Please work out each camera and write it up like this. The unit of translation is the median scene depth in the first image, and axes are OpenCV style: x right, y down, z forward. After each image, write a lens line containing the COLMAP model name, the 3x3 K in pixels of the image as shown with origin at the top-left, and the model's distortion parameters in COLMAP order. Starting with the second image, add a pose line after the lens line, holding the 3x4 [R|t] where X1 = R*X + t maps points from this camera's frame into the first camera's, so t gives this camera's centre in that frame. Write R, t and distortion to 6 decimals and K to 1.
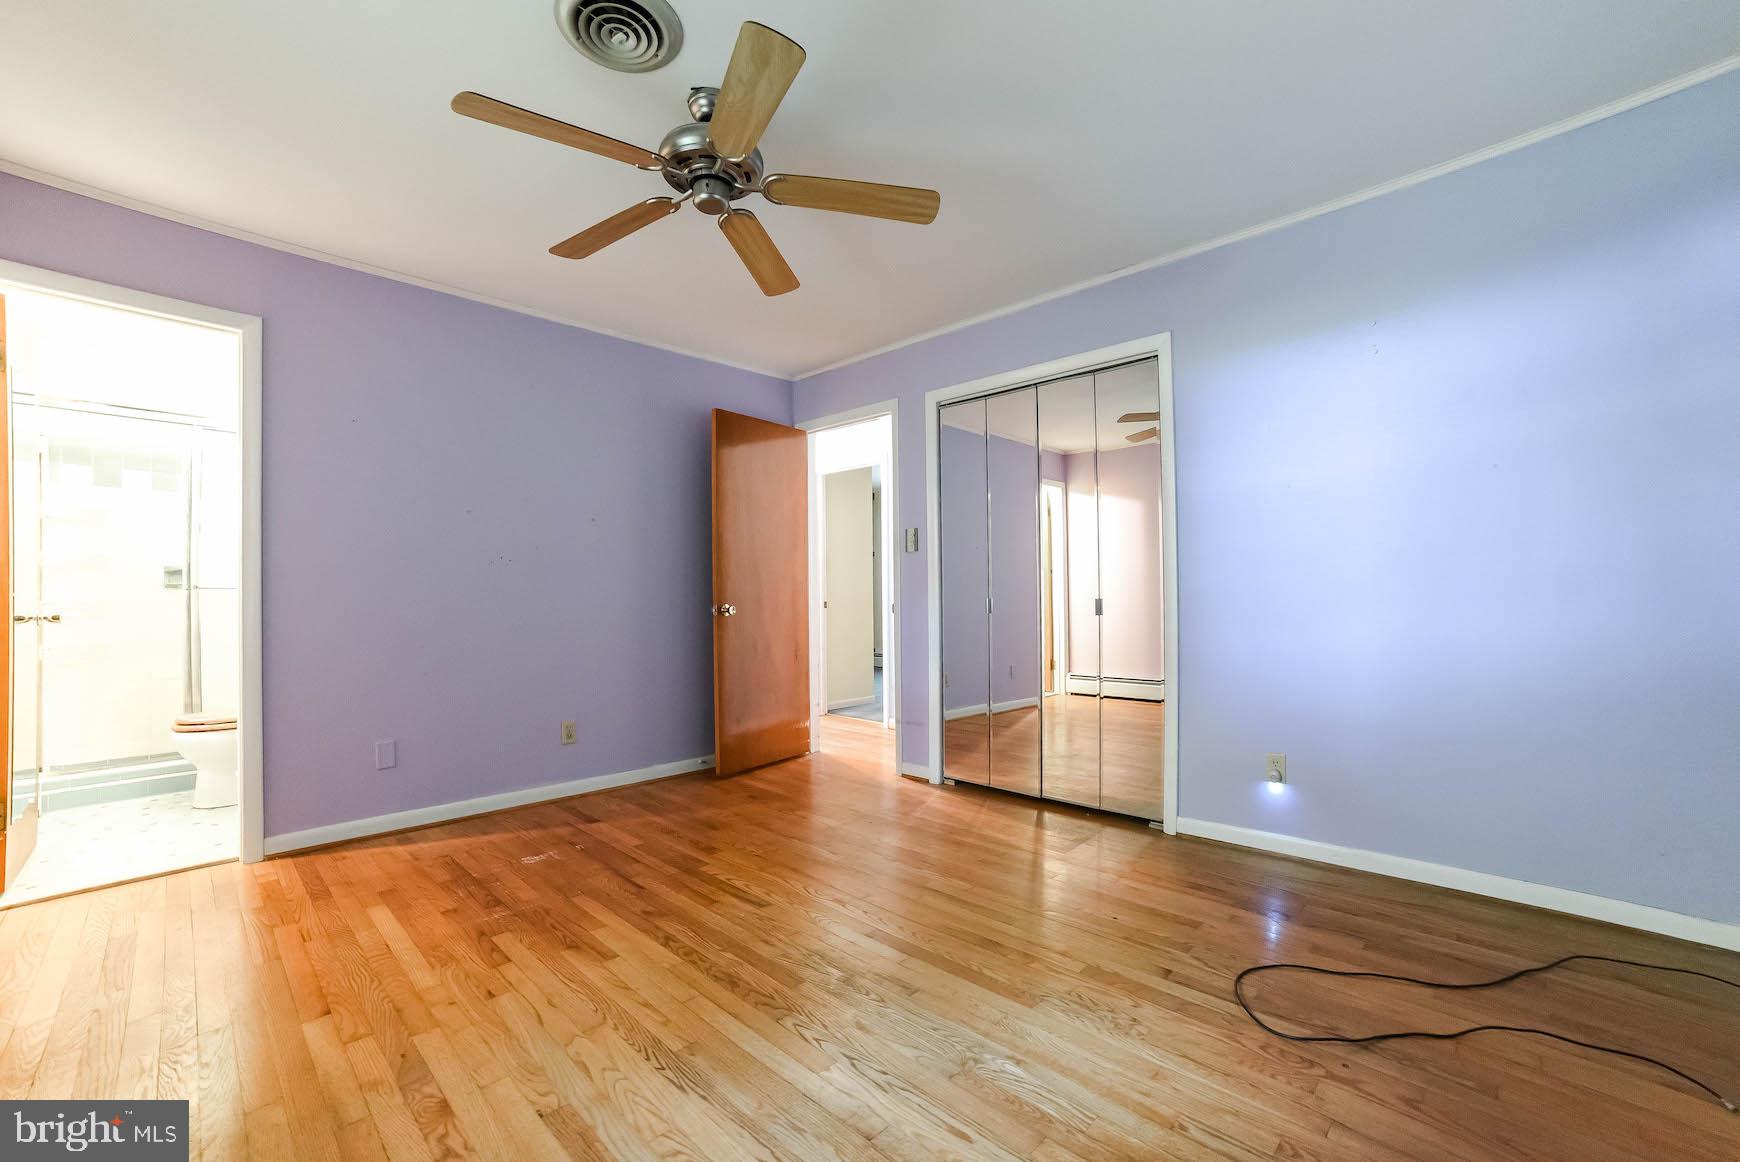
lens RADIAL K [[726.0, 0, 908.9], [0, 726.0, 585.8], [0, 0, 1]] dist [-0.071026, 0.029195]
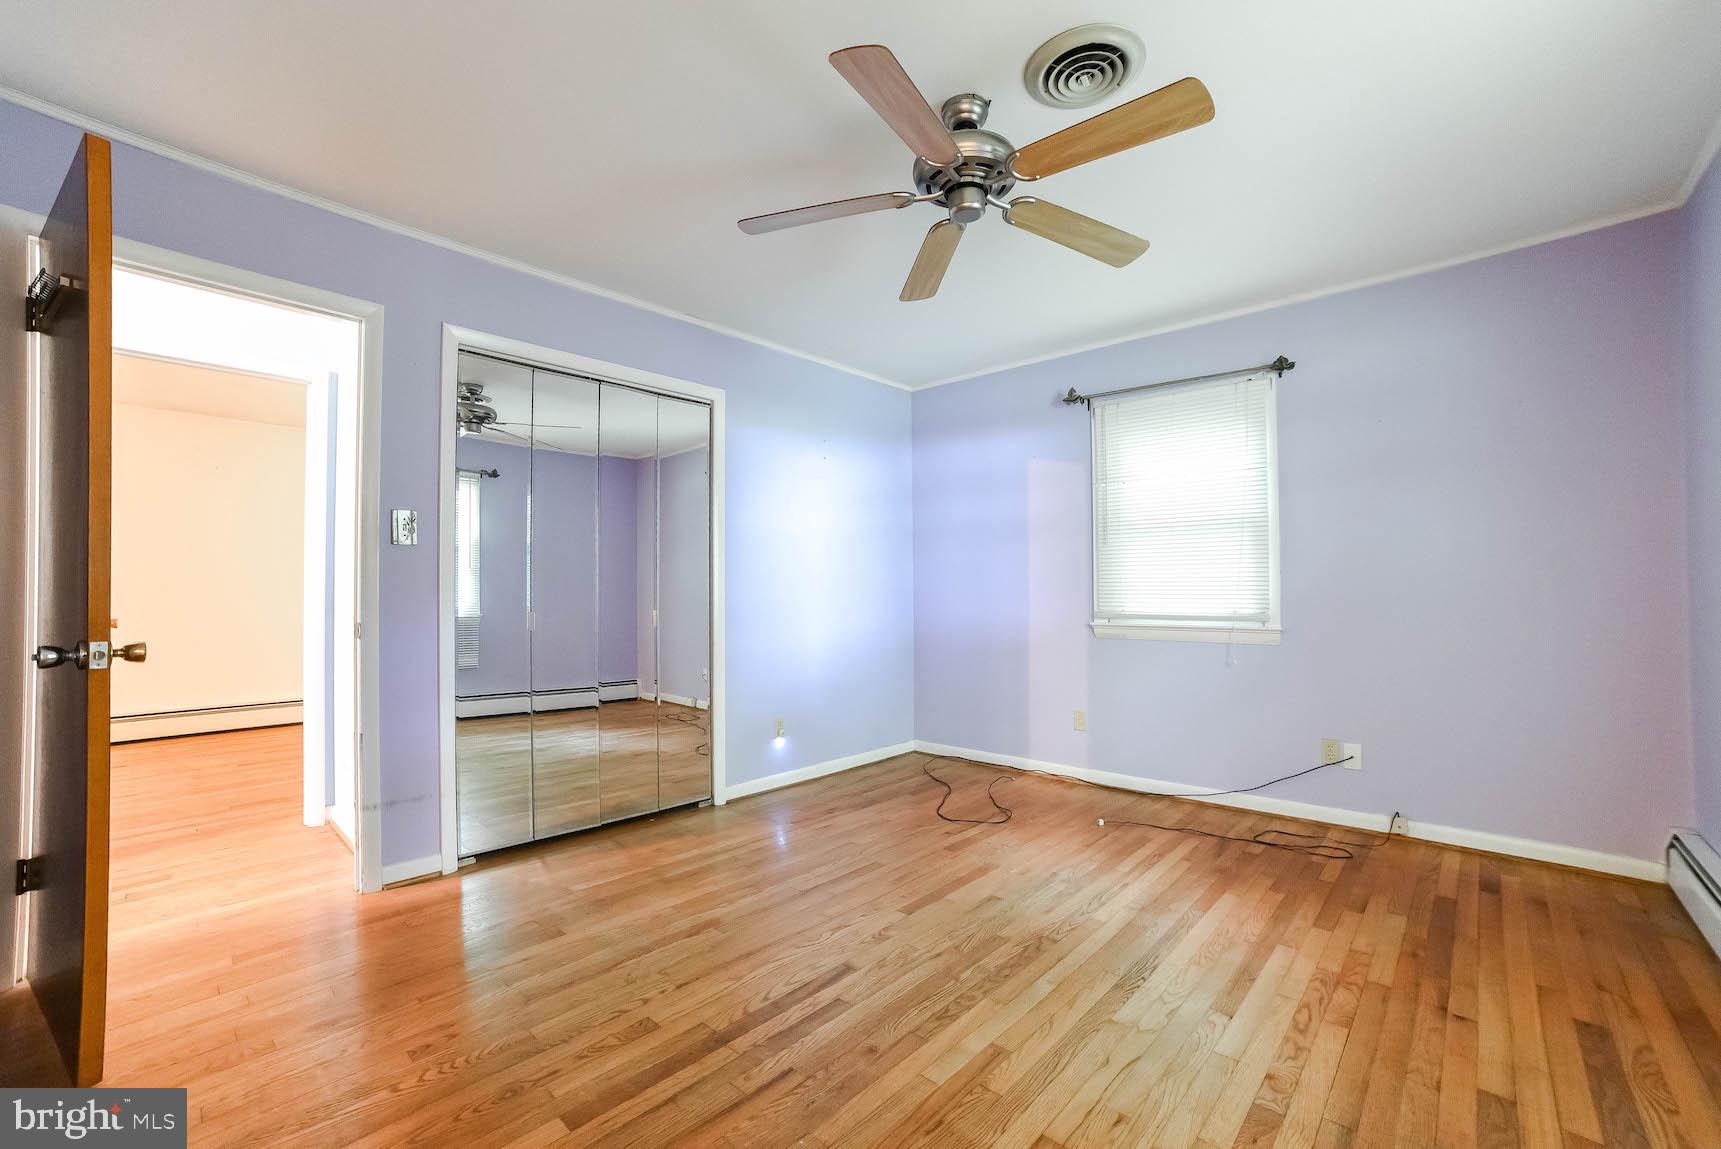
lens RADIAL K [[694.1, 0, 856.5], [0, 694.1, 582.5], [0, 0, 1]] dist [-0.089453, 0.041239]
pose [[0.013045, 0.023668, 0.999635, -1.030708], [-0.009949, 0.999673, -0.023539, -0.003114], [-0.999865, -0.009639, 0.013276, 0.975201]]
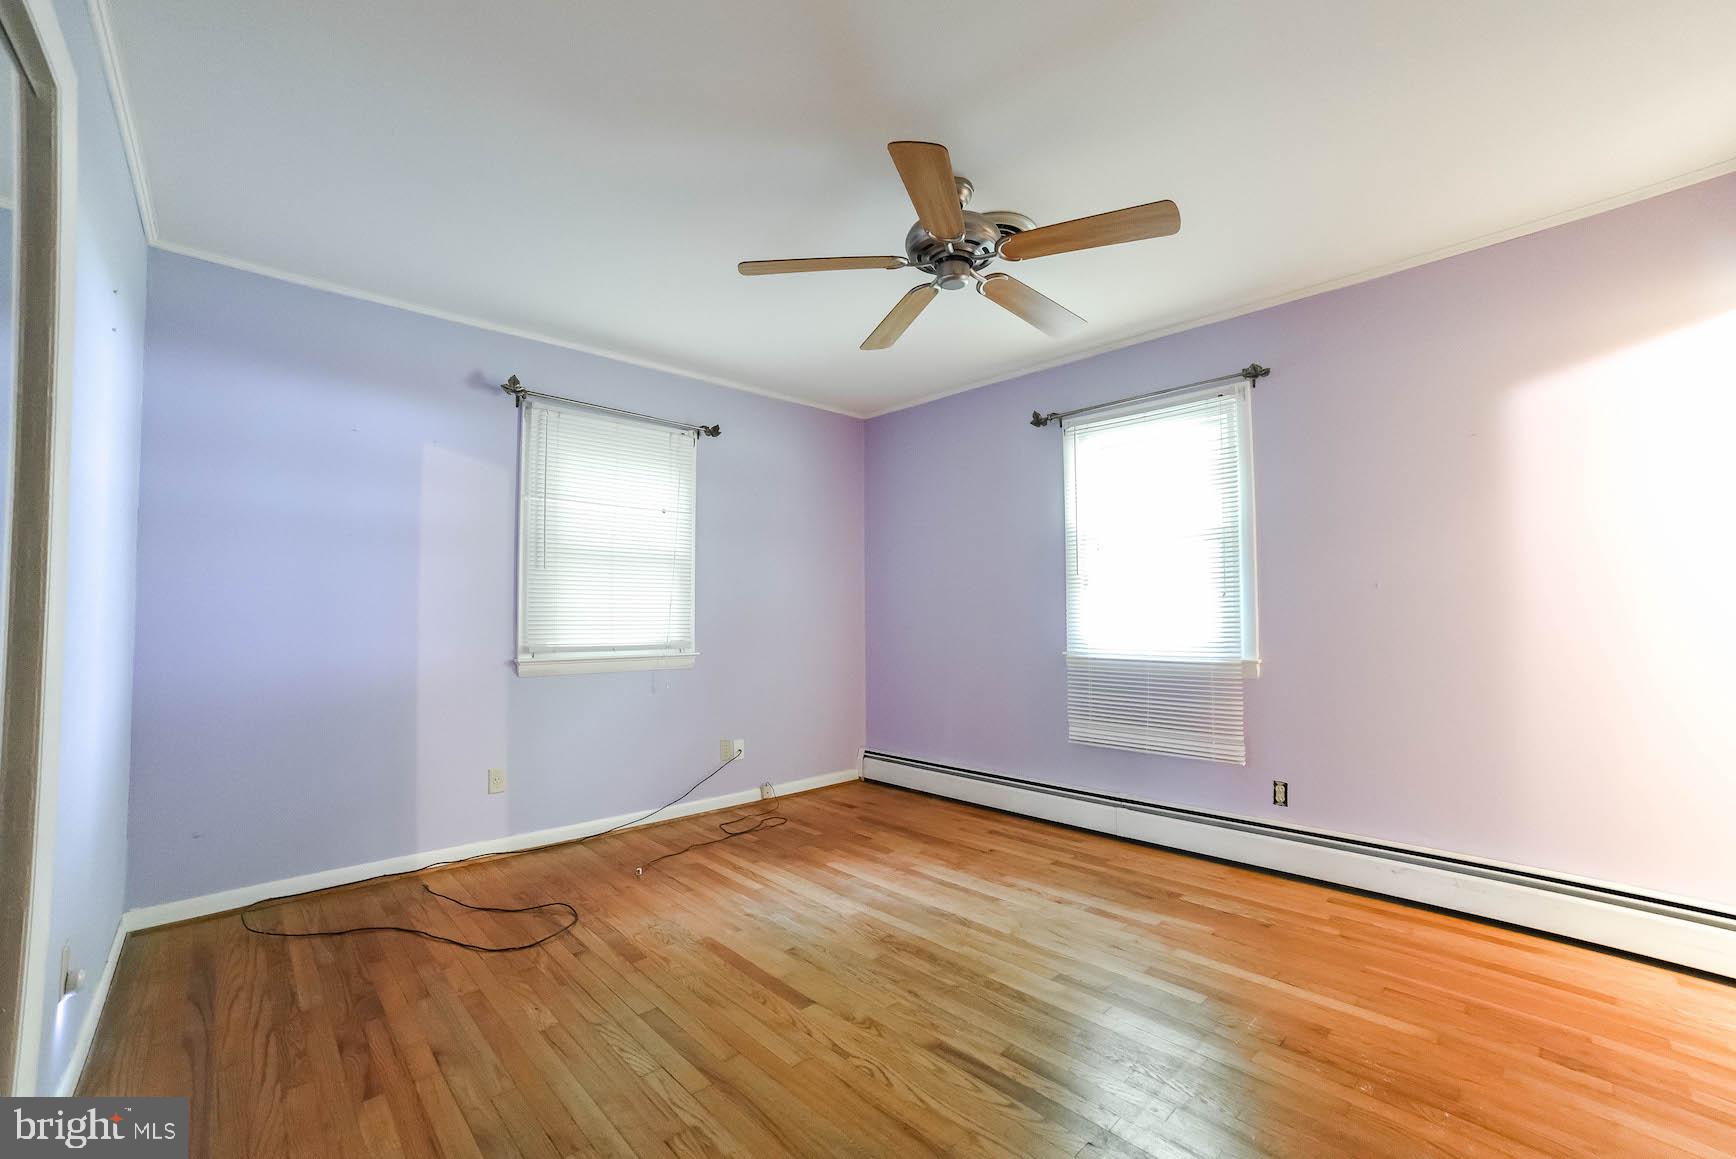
lens RADIAL K [[700.1, 0, 863.9], [0, 700.1, 587.6], [0, 0, 1]] dist [-0.089453, 0.041239]
pose [[-0.994636, 0.019853, 0.101512, -0.206405], [0.014133, 0.998288, -0.056756, -0.006983], [-0.102465, -0.055017, -0.993214, 1.743689]]
